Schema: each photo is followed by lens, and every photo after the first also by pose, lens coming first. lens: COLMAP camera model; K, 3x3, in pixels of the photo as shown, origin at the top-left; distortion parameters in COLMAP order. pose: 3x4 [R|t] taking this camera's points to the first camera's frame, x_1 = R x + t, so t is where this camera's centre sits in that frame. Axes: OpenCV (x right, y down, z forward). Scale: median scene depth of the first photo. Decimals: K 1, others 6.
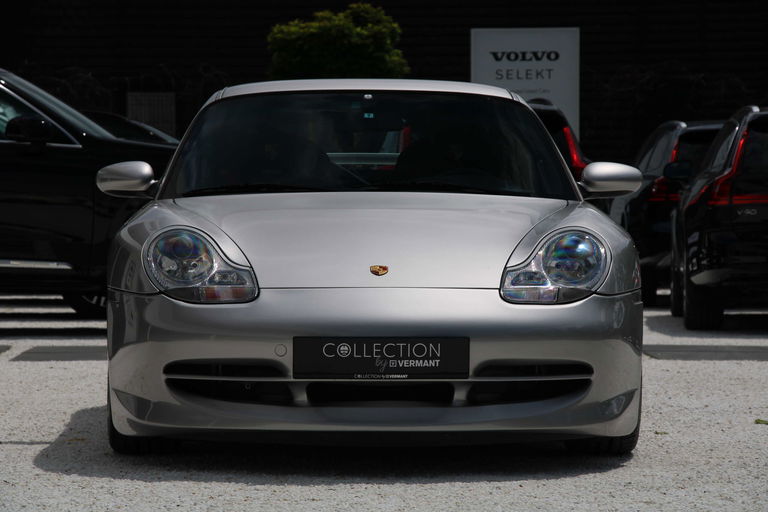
lens RADIAL K [[3641.8, 0, 384.0], [0, 3641.8, 256.0], [0, 0, 1]] dist [0.131877, 1.185851]
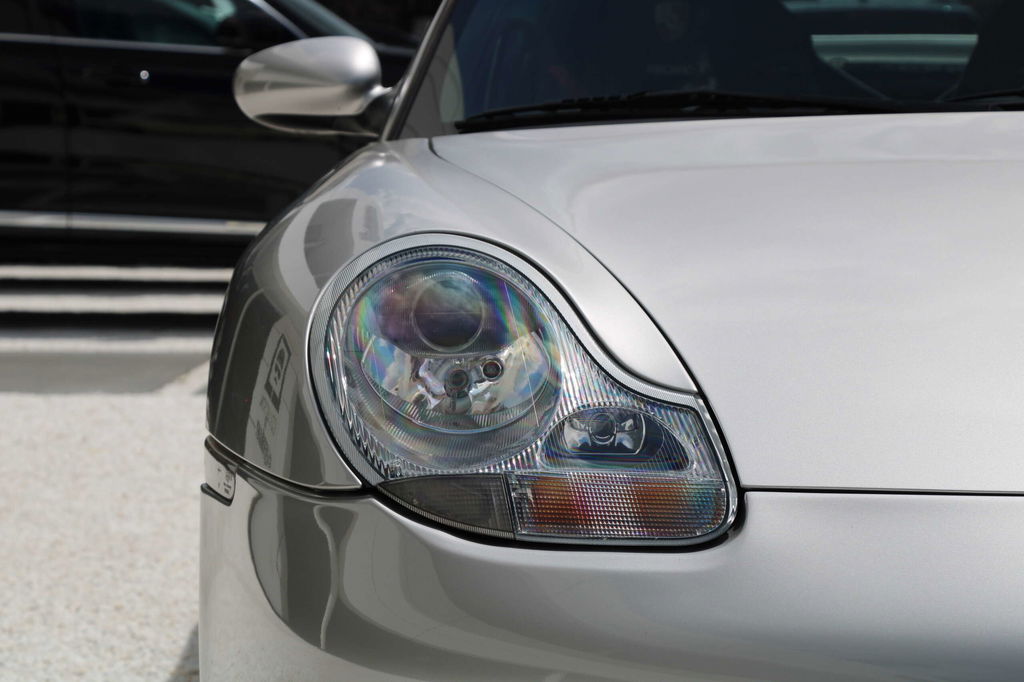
lens RADIAL K [[3279.9, 0, 512.0], [0, 3279.9, 341.0], [0, 0, 1]] dist [0.624455, 0.119622]
pose [[0.998976, -0.003342, -0.045120, -0.038789], [0.005630, 0.998700, 0.050669, -0.013226], [0.044892, -0.050872, 0.997696, 0.742746]]
